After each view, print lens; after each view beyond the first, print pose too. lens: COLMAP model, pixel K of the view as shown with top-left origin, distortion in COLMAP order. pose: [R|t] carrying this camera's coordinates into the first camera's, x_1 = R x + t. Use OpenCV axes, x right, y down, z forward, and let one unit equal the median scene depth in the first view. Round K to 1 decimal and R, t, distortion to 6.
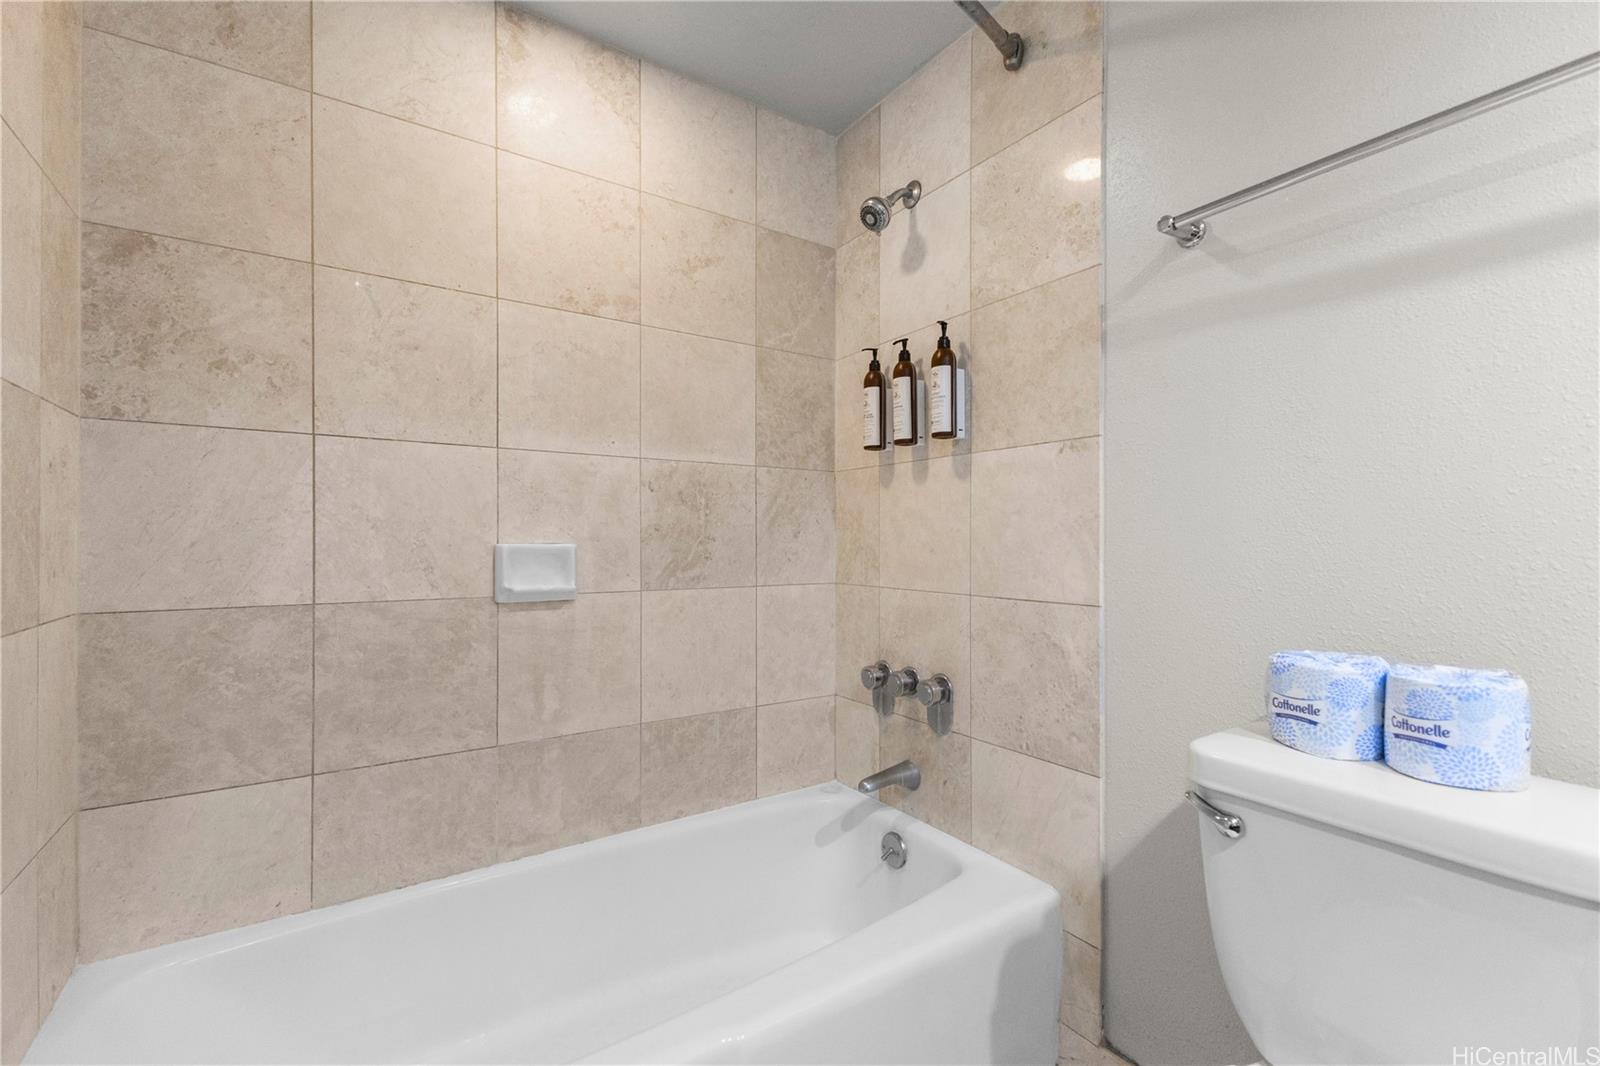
lens RADIAL K [[692.8, 0, 799.7], [0, 692.8, 533.3], [0, 0, 1]] dist [-0.000975, -0.000301]
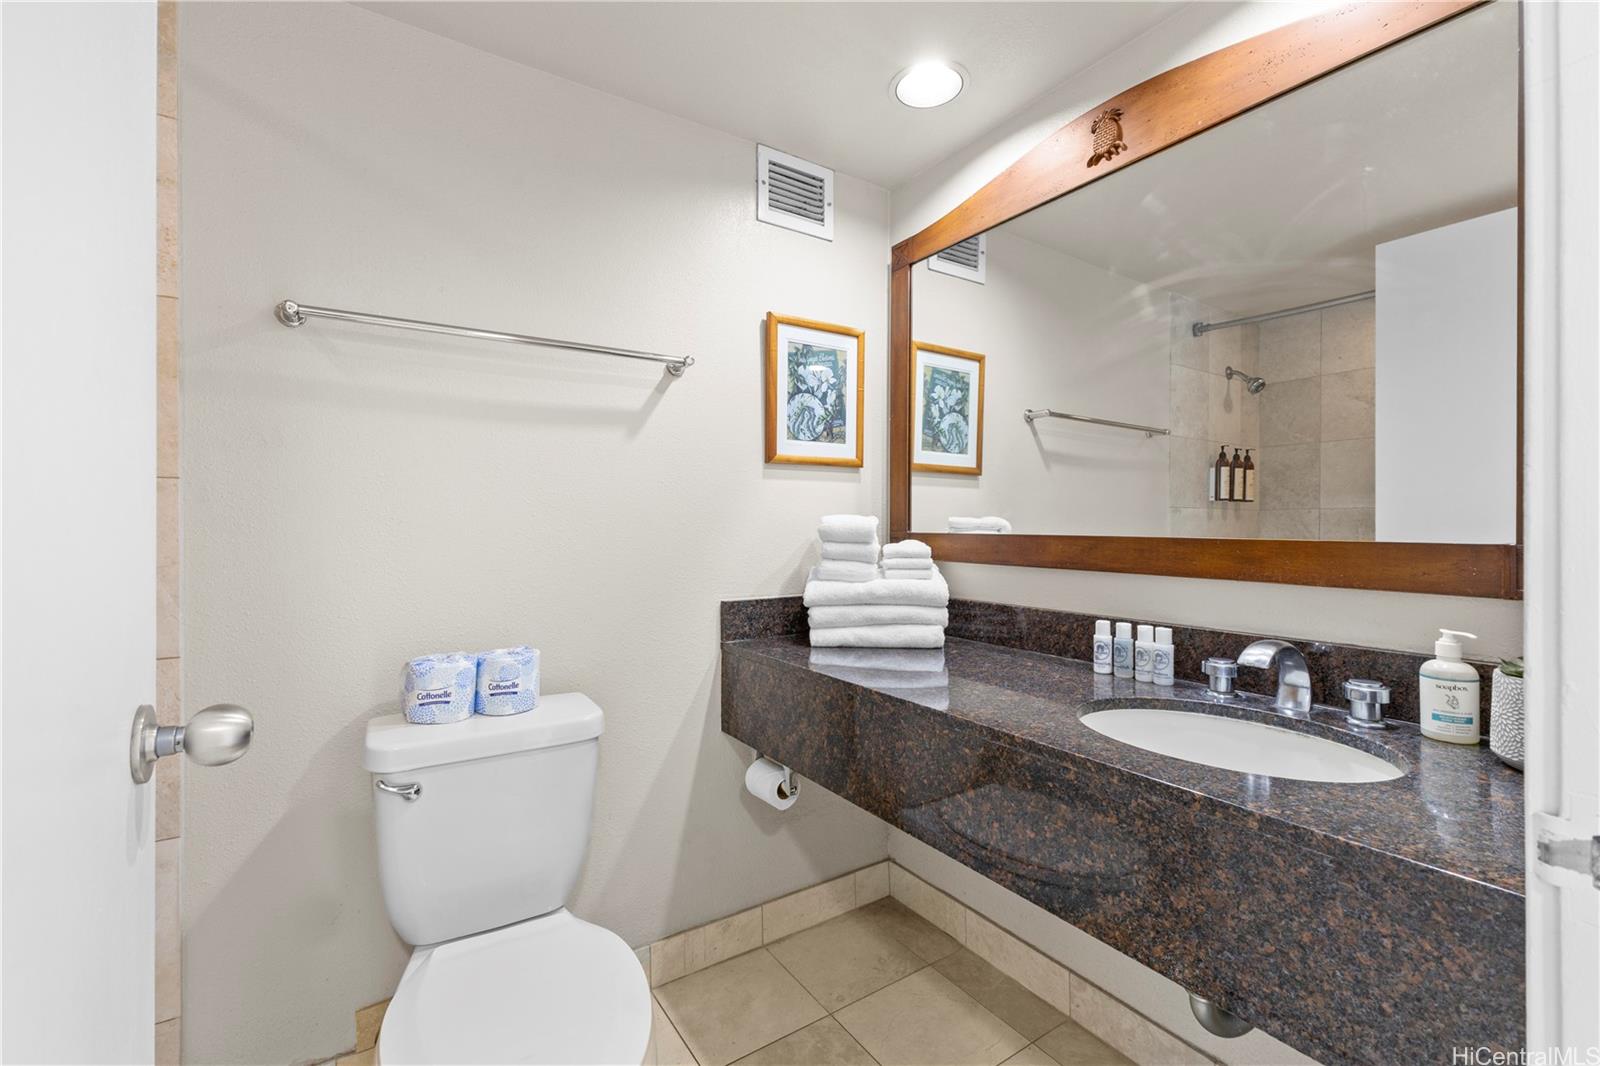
lens RADIAL K [[692.8, 0, 801.3], [0, 692.8, 530.6], [0, 0, 1]] dist [-0.000975, -0.000301]
pose [[0.012970, -0.004616, 0.999905, -0.776544], [-0.000546, 0.999989, 0.004624, -0.112801], [-0.999916, -0.000606, 0.012967, 0.202576]]
